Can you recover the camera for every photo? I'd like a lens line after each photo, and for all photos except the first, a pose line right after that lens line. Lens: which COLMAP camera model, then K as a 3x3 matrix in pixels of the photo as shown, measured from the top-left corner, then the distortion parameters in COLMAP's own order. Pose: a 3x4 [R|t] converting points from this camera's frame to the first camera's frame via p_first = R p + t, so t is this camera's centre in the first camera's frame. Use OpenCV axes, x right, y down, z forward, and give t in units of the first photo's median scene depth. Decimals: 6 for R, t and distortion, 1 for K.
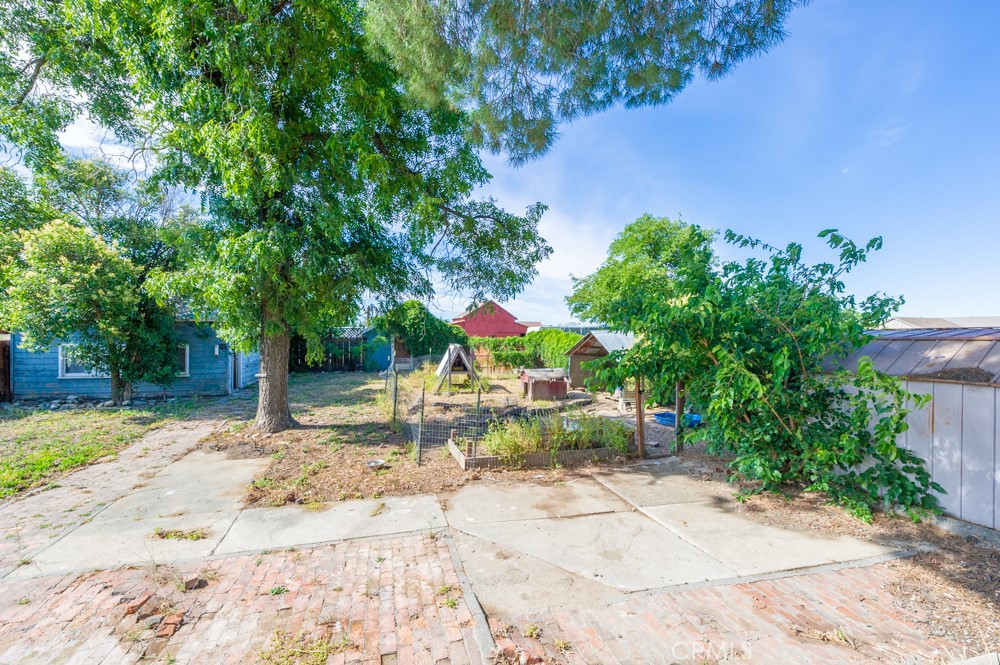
lens RADIAL K [[436.9, 0, 500.0], [0, 436.9, 332.5], [0, 0, 1]] dist [0.000457, -0.000129]
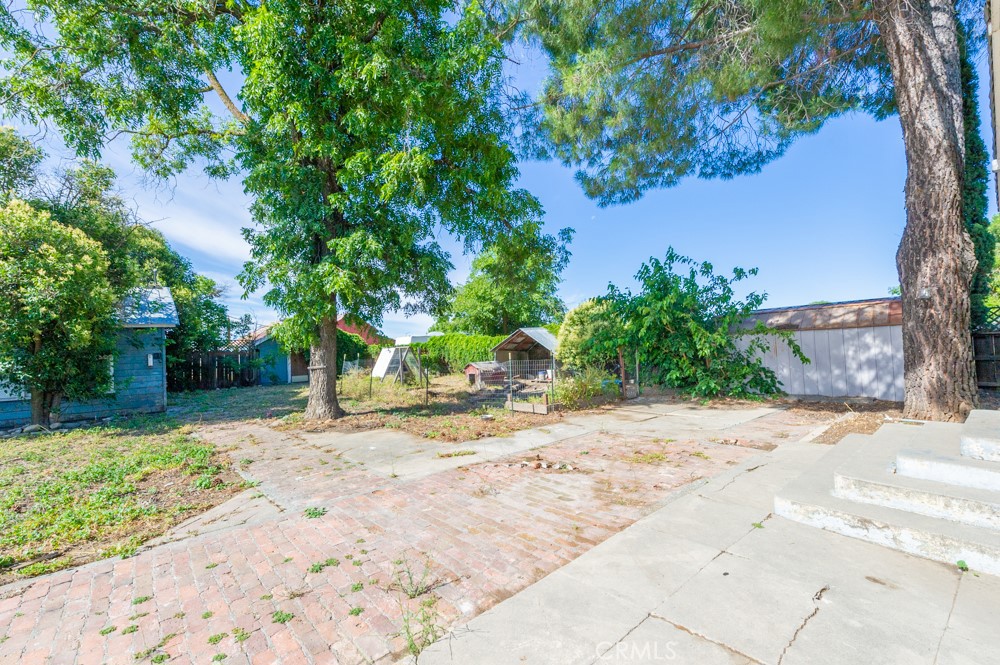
lens RADIAL K [[436.9, 0, 500.0], [0, 436.9, 332.5], [0, 0, 1]] dist [0.000457, -0.000129]
pose [[0.894333, -0.026350, 0.446625, -1.106594], [0.045834, 0.998408, -0.032874, 0.121775], [-0.445047, 0.049871, 0.894117, -0.275054]]
